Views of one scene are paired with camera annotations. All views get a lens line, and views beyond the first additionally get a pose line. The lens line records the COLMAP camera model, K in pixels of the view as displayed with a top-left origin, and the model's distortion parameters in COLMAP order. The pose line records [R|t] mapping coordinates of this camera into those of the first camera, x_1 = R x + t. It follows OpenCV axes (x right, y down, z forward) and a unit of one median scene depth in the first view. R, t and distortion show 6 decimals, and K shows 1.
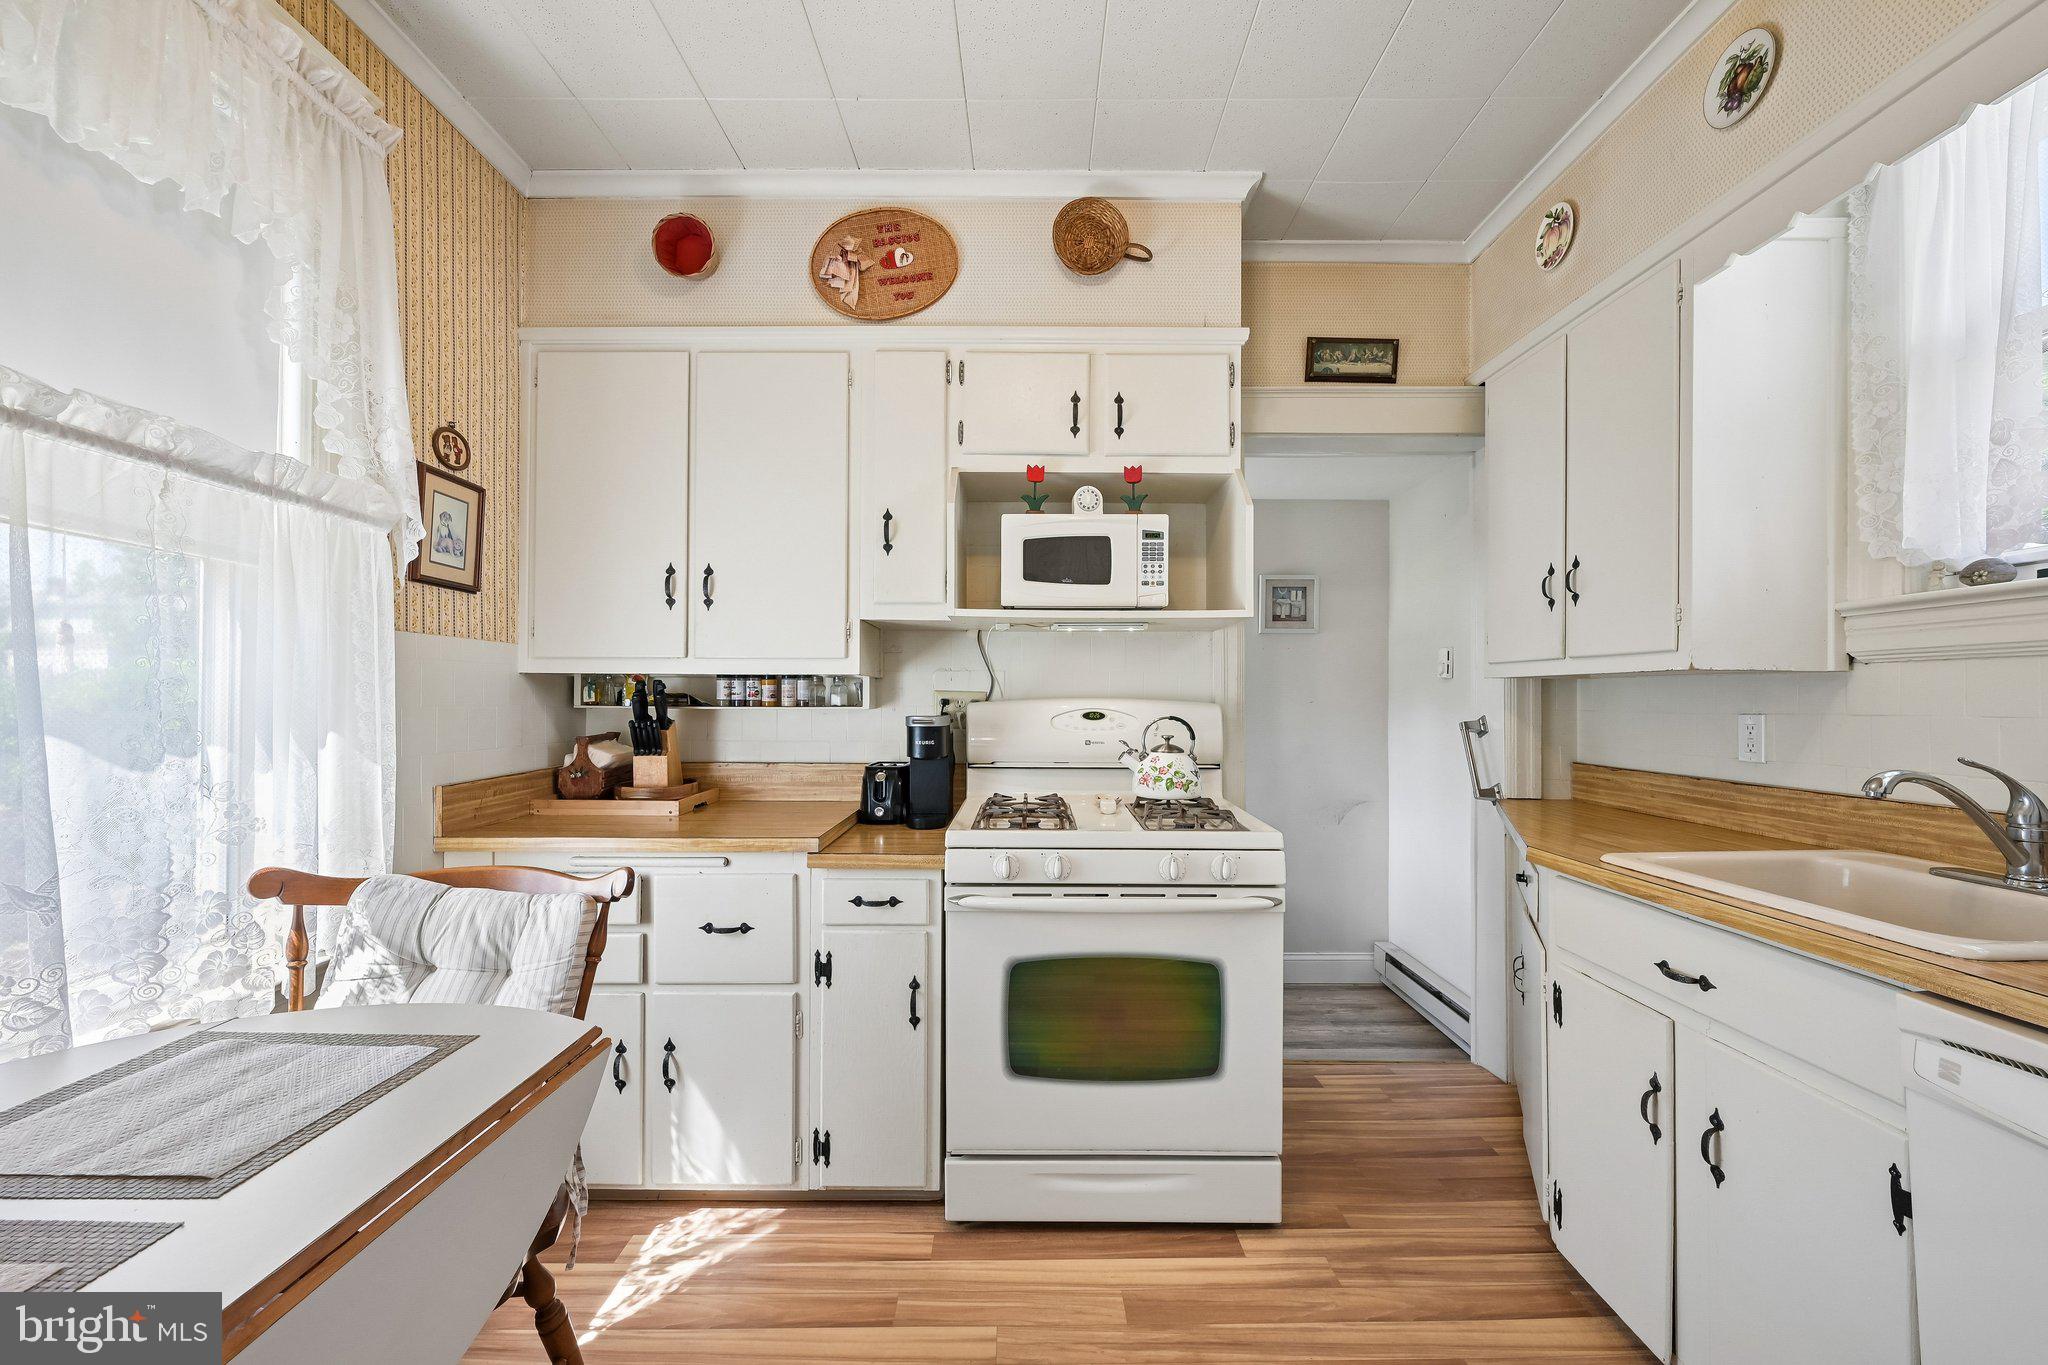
lens RADIAL K [[821.7, 0, 1026.2], [0, 821.7, 697.4], [0, 0, 1]] dist [0.002706, -0.000618]
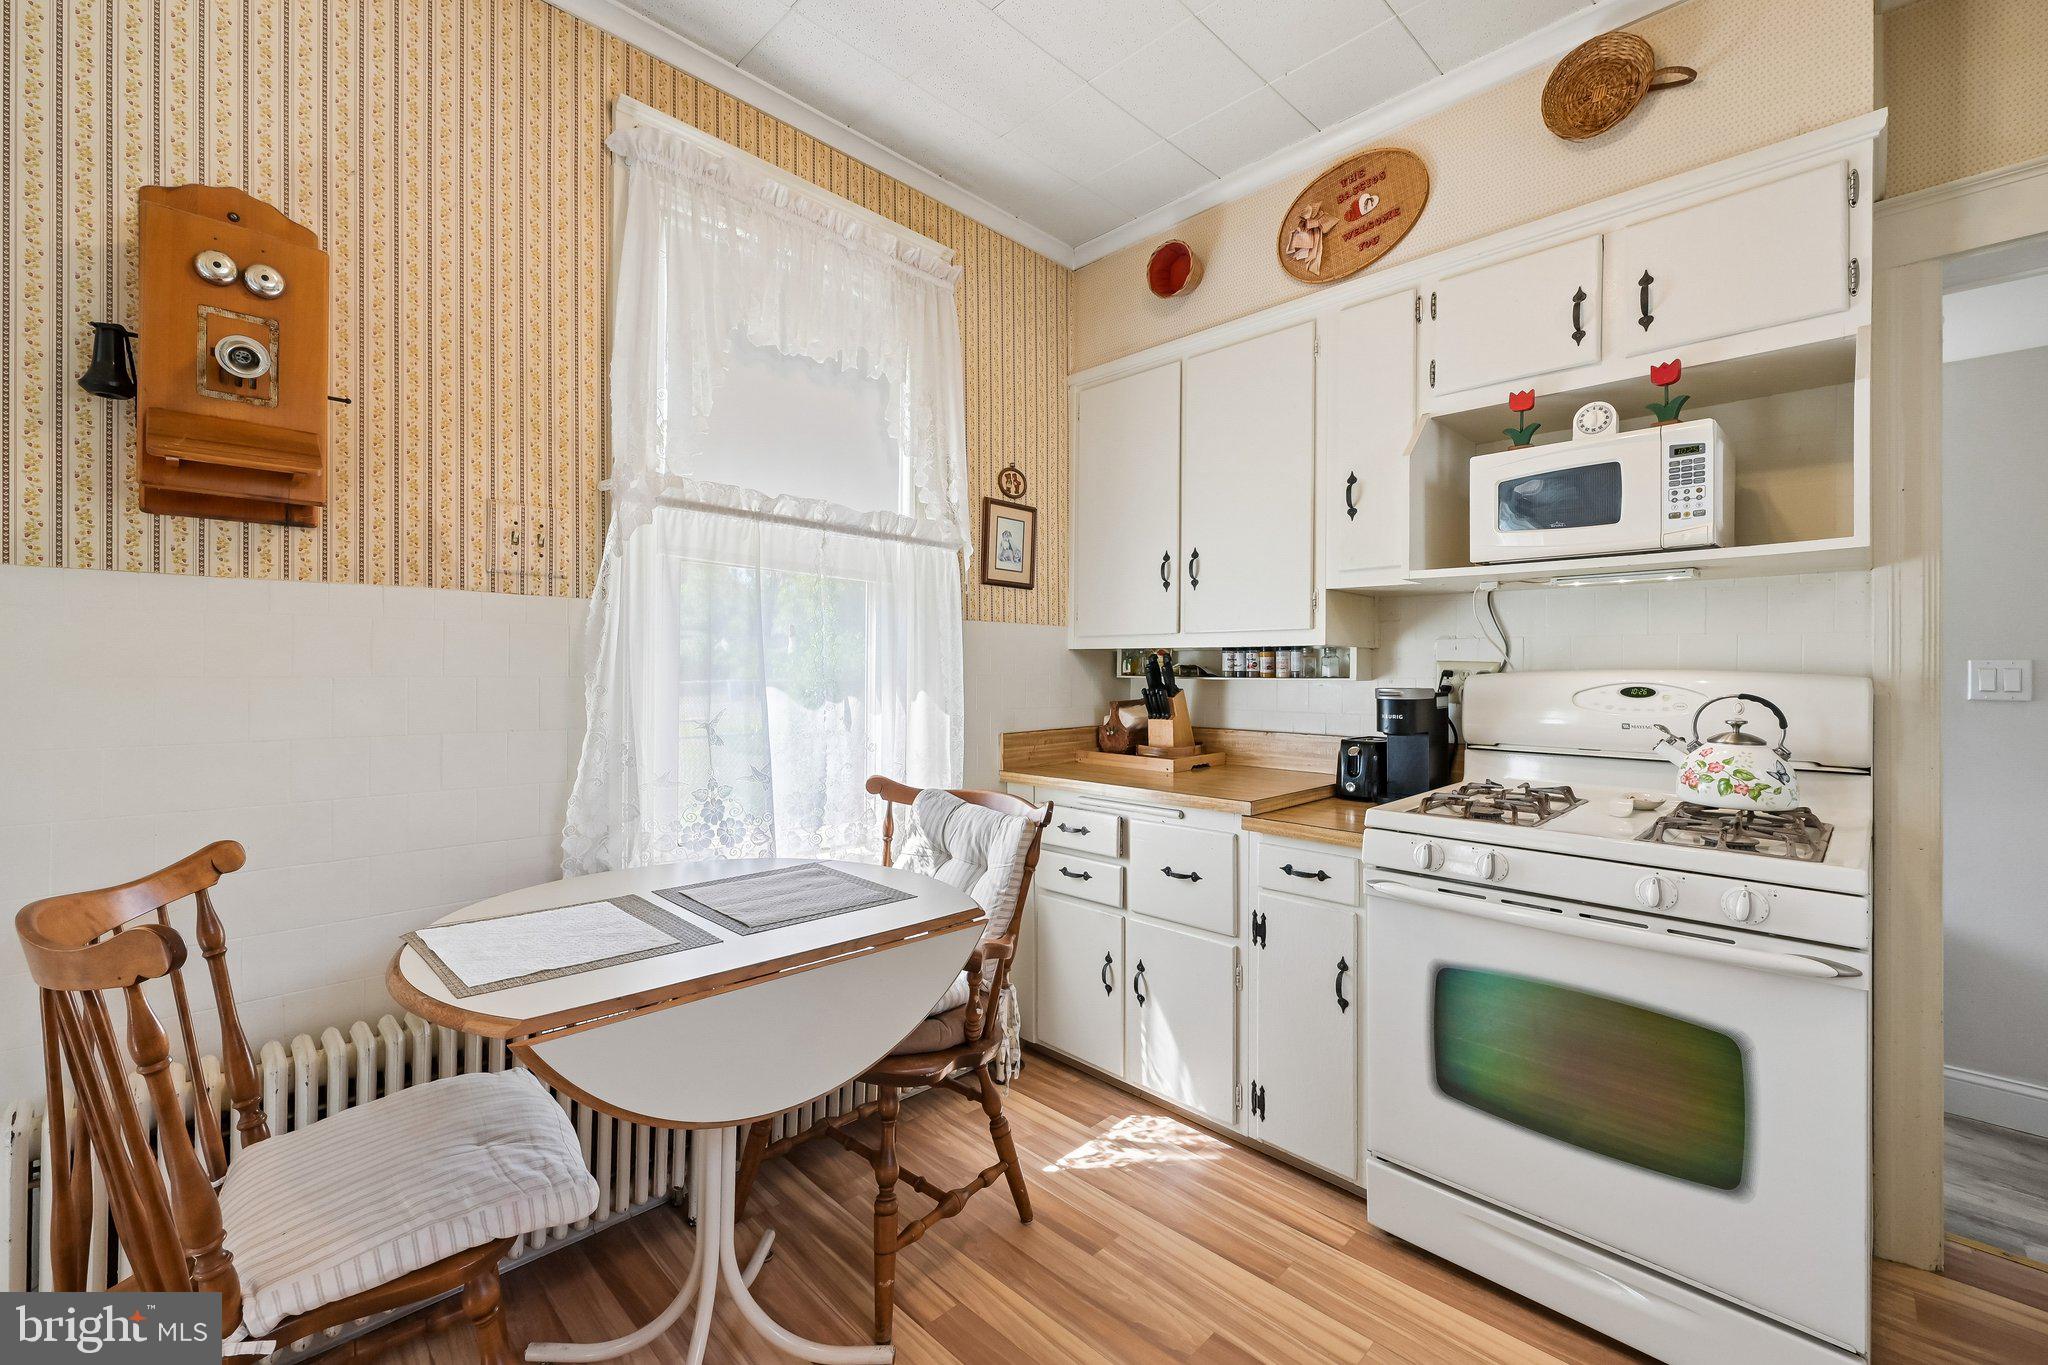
lens RADIAL K [[821.7, 0, 1005.2], [0, 821.7, 676.9], [0, 0, 1]] dist [0.002706, -0.000618]
pose [[0.714190, 0.007373, -0.699913, 0.236337], [-0.002683, 0.999966, 0.007796, 0.004016], [0.699946, -0.003690, 0.714186, 0.032705]]
